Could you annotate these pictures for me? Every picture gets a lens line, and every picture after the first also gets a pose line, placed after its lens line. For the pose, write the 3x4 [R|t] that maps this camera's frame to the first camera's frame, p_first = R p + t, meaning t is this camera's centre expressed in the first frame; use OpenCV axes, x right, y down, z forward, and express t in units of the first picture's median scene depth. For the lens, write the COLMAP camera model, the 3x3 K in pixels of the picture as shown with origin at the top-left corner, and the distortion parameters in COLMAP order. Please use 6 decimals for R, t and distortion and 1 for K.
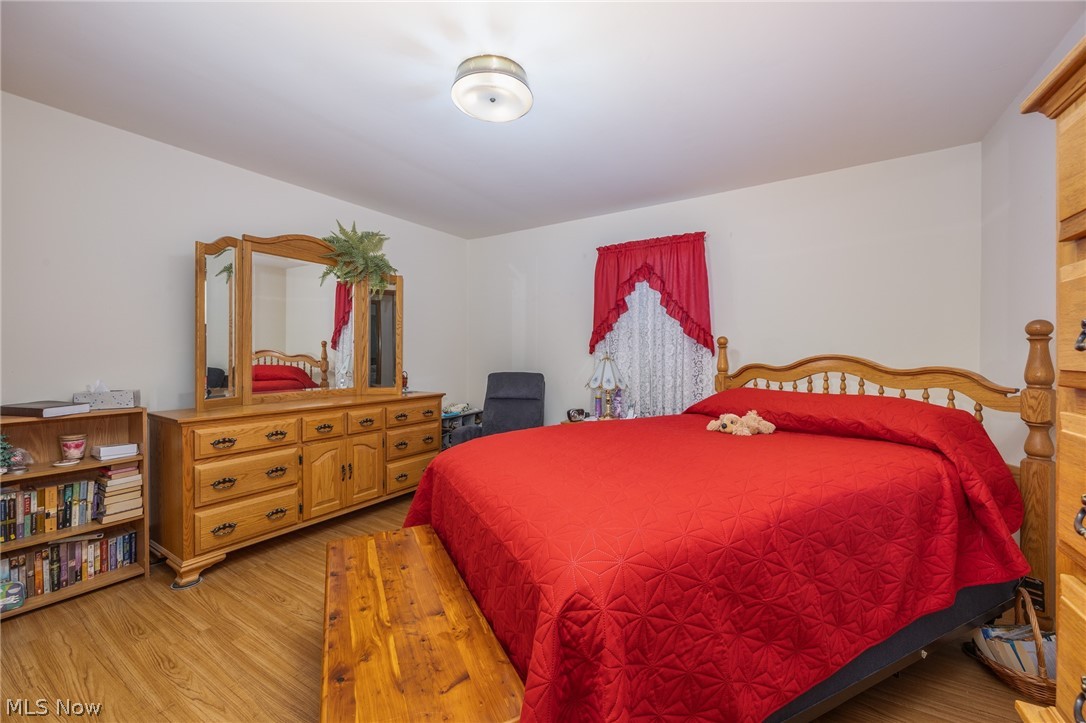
lens RADIAL K [[440.0, 0, 542.6], [0, 440.0, 357.4], [0, 0, 1]] dist [0.008712, -0.000108]
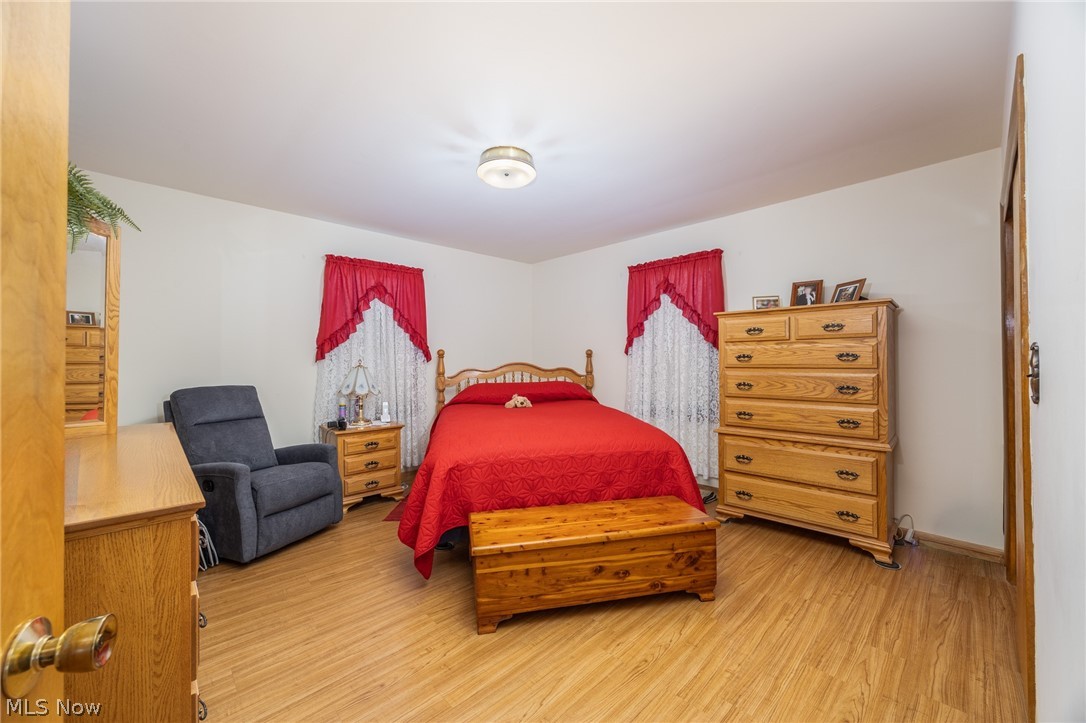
lens RADIAL K [[440.0, 0, 542.6], [0, 440.0, 357.4], [0, 0, 1]] dist [0.008712, -0.000108]
pose [[0.191132, -0.003645, 0.981558, -0.904938], [-0.003515, 0.999984, 0.004398, -0.026285], [-0.981558, -0.004291, 0.191116, 0.397134]]
